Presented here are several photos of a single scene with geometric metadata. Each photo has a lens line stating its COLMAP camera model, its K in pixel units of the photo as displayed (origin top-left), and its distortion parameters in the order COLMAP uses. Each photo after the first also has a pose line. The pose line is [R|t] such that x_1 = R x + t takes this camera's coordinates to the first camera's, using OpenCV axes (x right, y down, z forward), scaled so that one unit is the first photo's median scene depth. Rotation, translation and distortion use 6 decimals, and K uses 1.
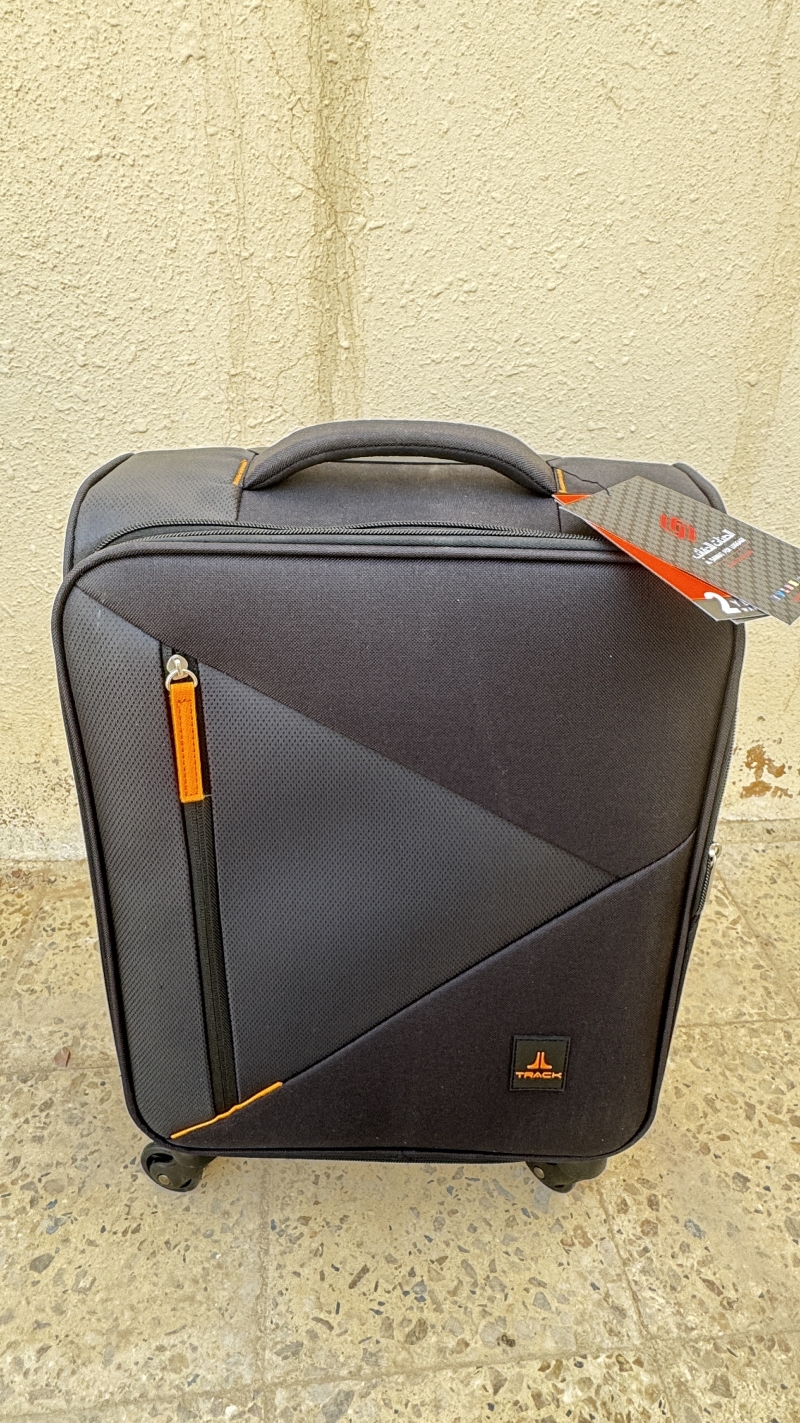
lens RADIAL K [[860.3, 0, 400.0], [0, 860.3, 711.5], [0, 0, 1]] dist [-0.002795, -0.000248]
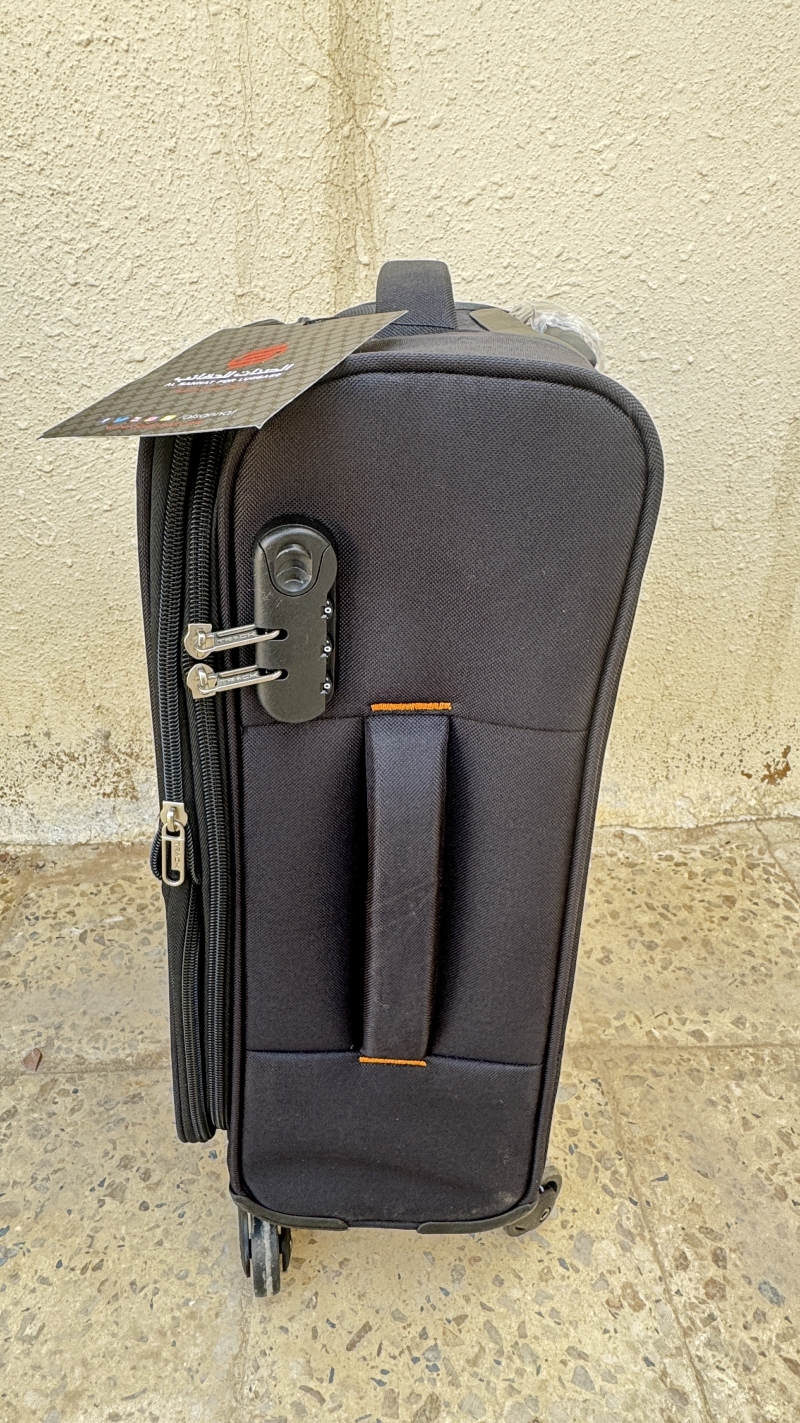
lens RADIAL K [[848.2, 0, 400.0], [0, 848.2, 711.5], [0, 0, 1]] dist [-0.000557, -0.001069]
pose [[0.998832, 0.010455, -0.047167, 0.020968], [-0.011956, 0.999427, -0.031671, 0.074382], [0.046809, 0.032198, 0.998385, 0.150983]]
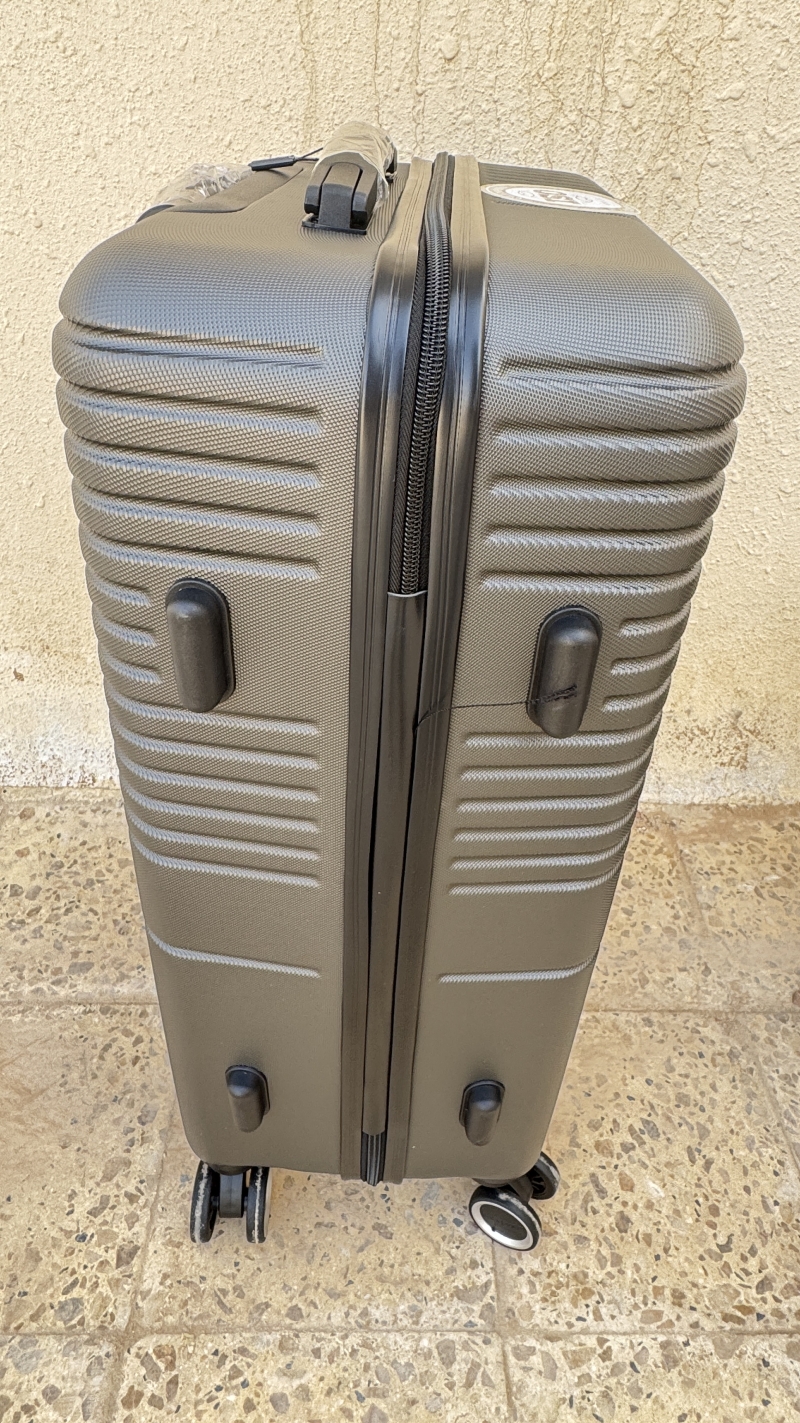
lens RADIAL K [[860.3, 0, 400.0], [0, 860.3, 711.5], [0, 0, 1]] dist [-0.002795, -0.000248]
pose [[0.996850, 0.068059, -0.040722, -0.911416], [-0.062579, 0.990390, 0.123336, -0.062767], [0.048724, -0.120399, 0.991529, -0.058318]]
